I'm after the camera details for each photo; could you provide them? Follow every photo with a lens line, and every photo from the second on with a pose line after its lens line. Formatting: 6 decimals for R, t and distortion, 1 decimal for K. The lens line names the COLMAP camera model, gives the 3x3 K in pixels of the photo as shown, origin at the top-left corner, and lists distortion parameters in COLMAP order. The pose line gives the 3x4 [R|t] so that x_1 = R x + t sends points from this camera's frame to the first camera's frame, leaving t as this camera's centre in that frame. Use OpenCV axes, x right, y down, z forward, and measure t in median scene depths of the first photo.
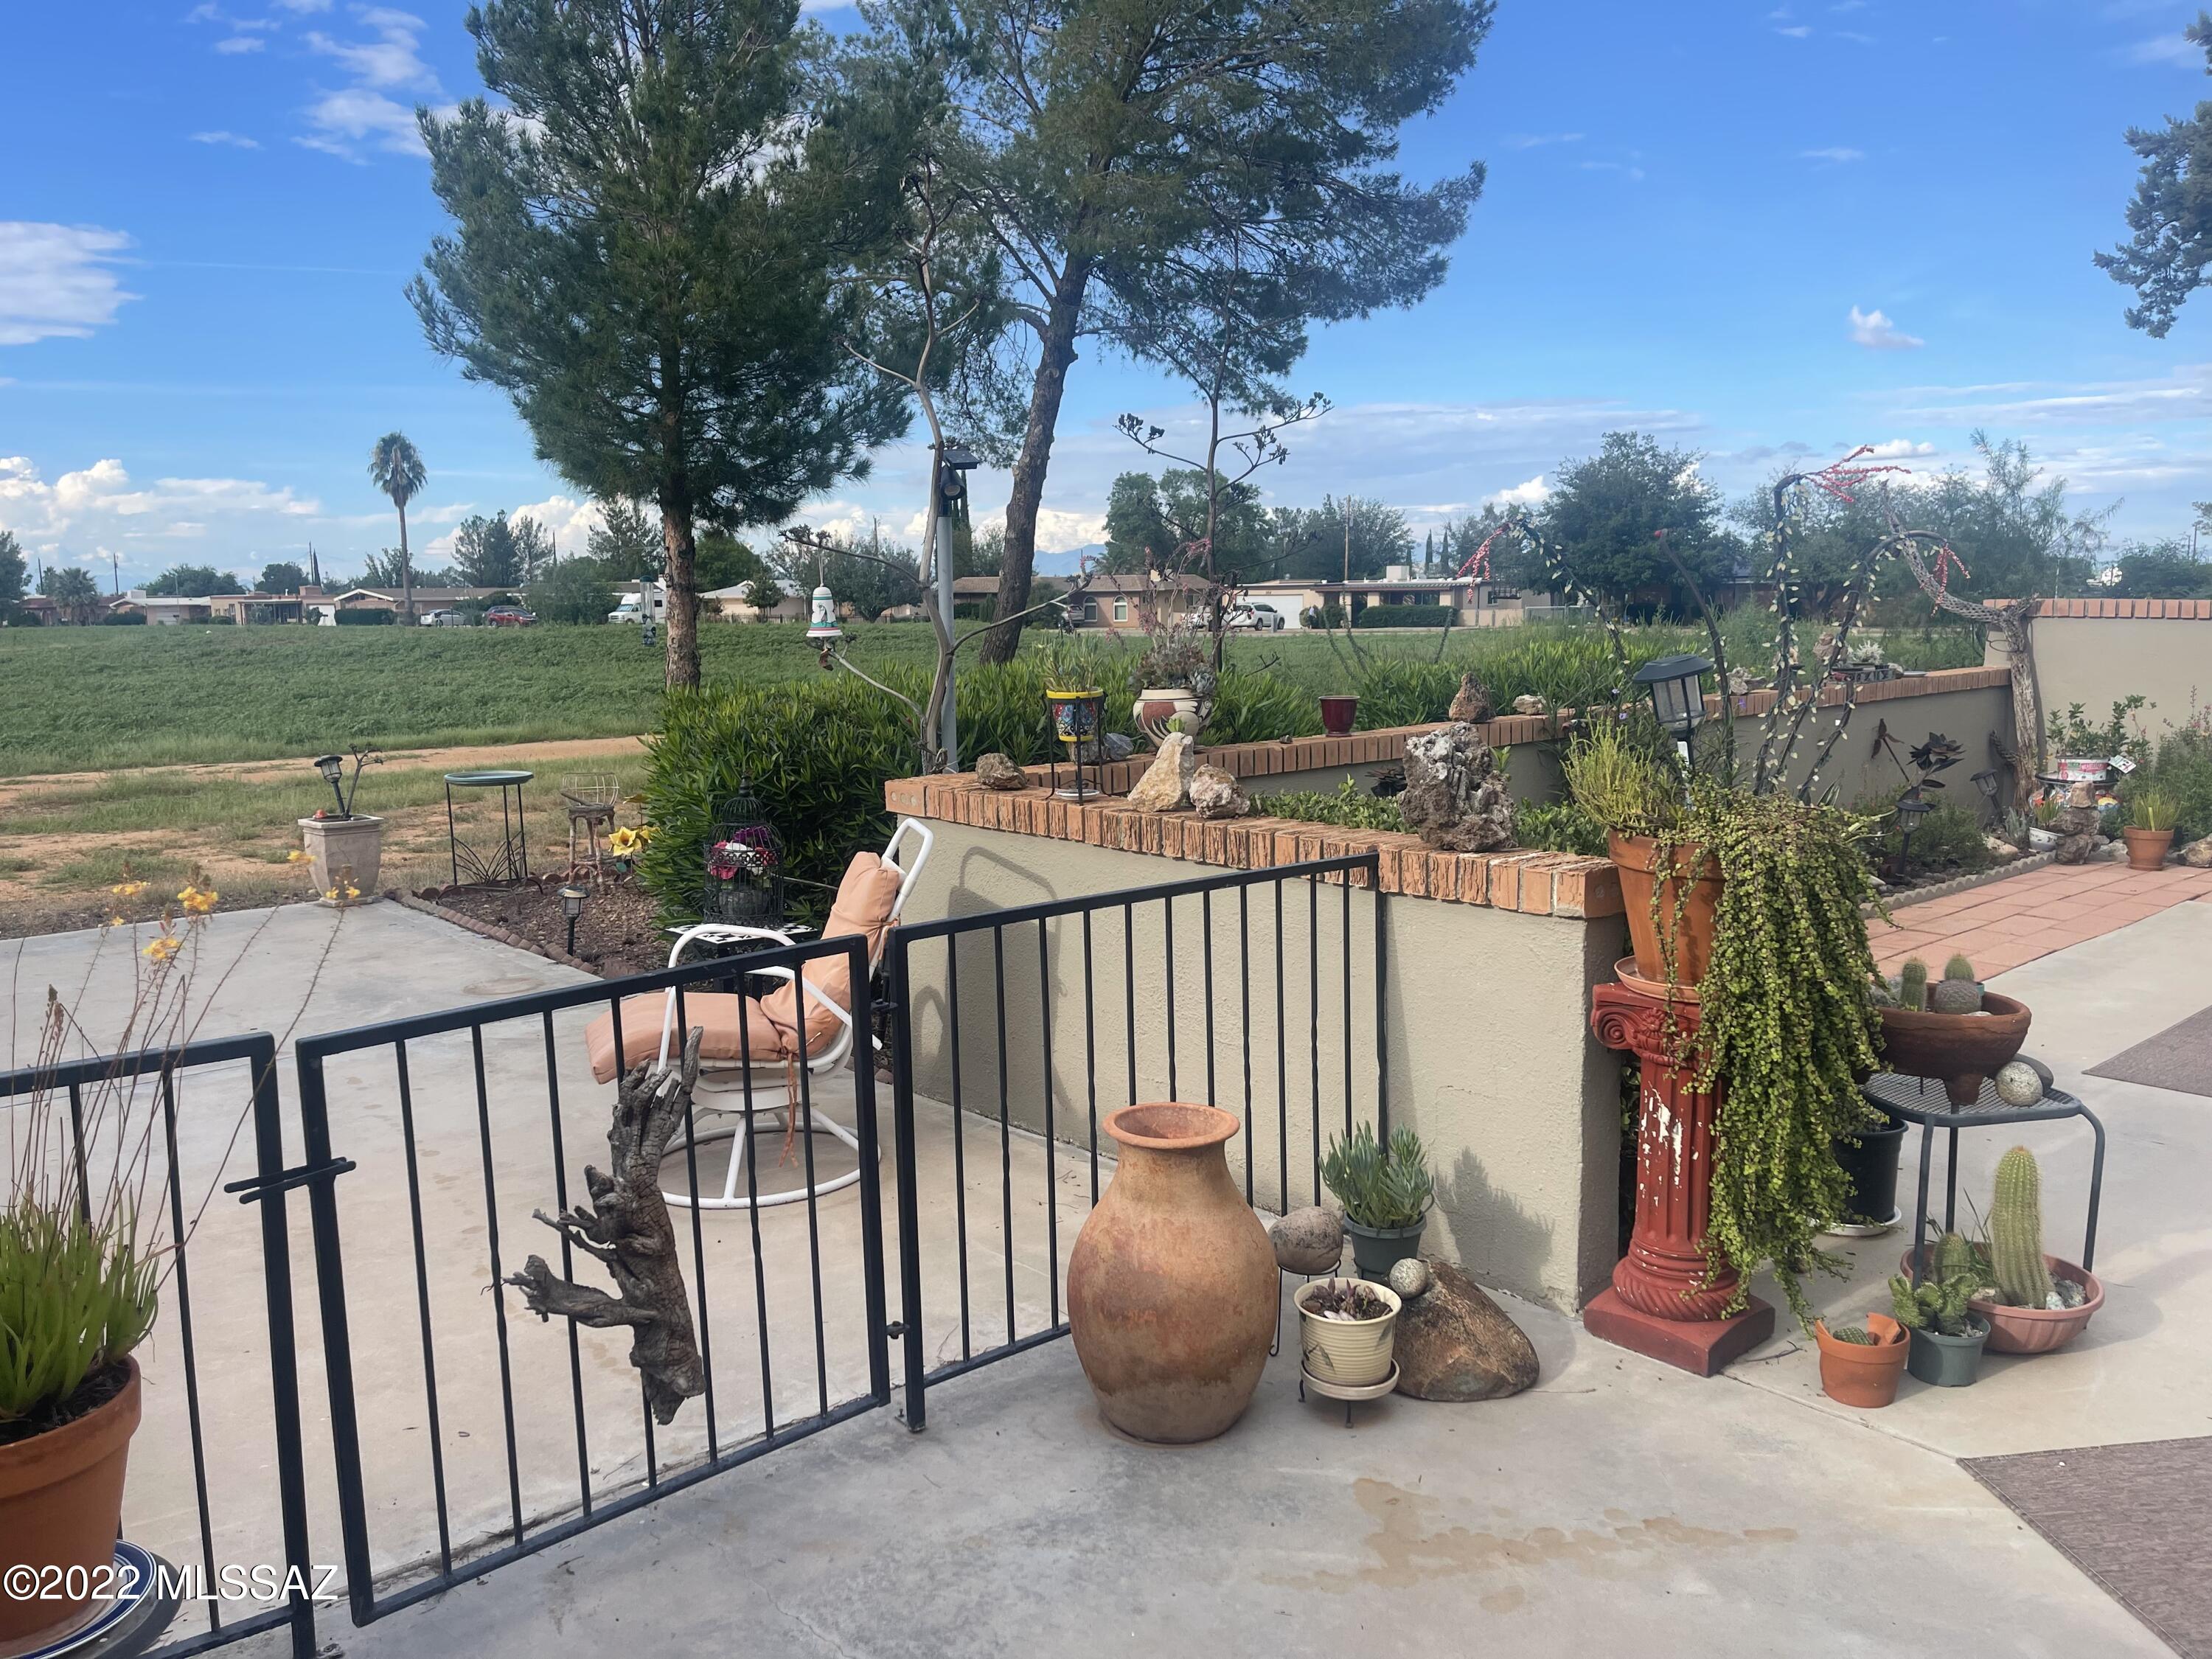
lens RADIAL K [[1666.5, 0, 1093.4], [0, 1666.5, 840.1], [0, 0, 1]] dist [0.073633, -0.097491]
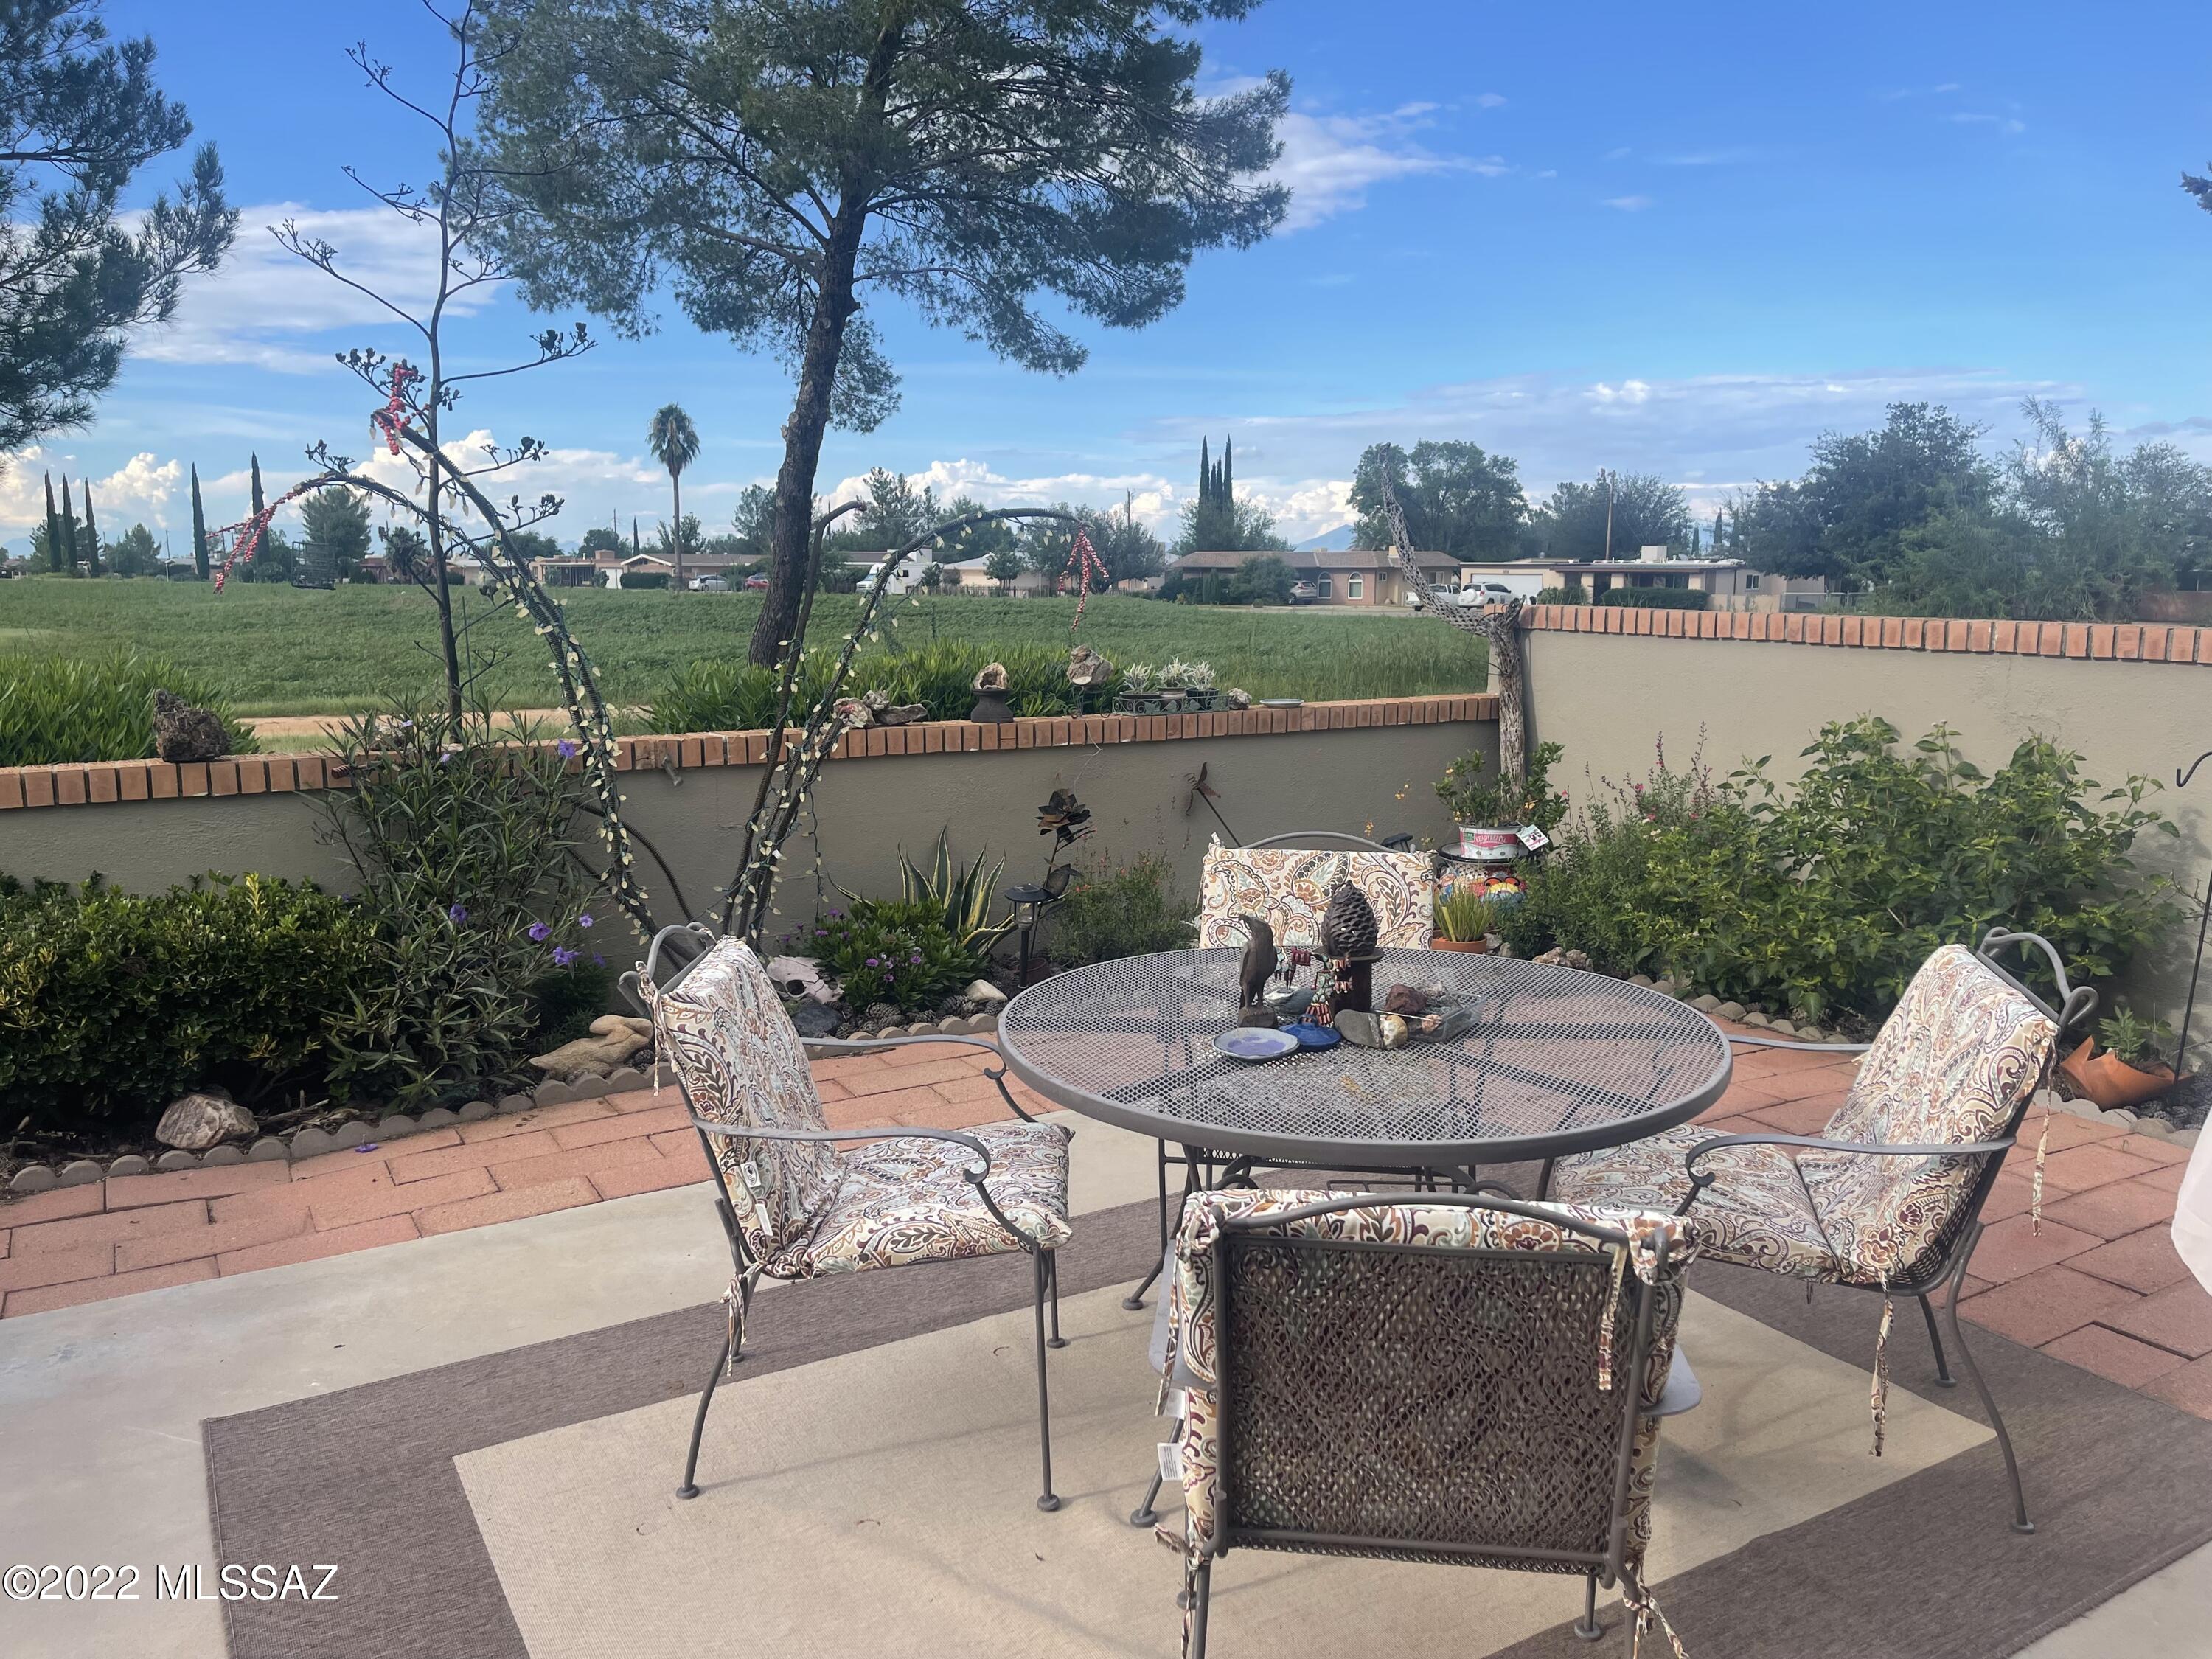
lens RADIAL K [[1666.5, 0, 1112.2], [0, 1666.5, 830.2], [0, 0, 1]] dist [0.073633, -0.097491]
pose [[0.984944, 0.044116, -0.167151, 0.178790], [-0.042557, 0.999011, 0.012899, -0.016239], [0.167555, -0.005591, 0.985847, 0.086634]]
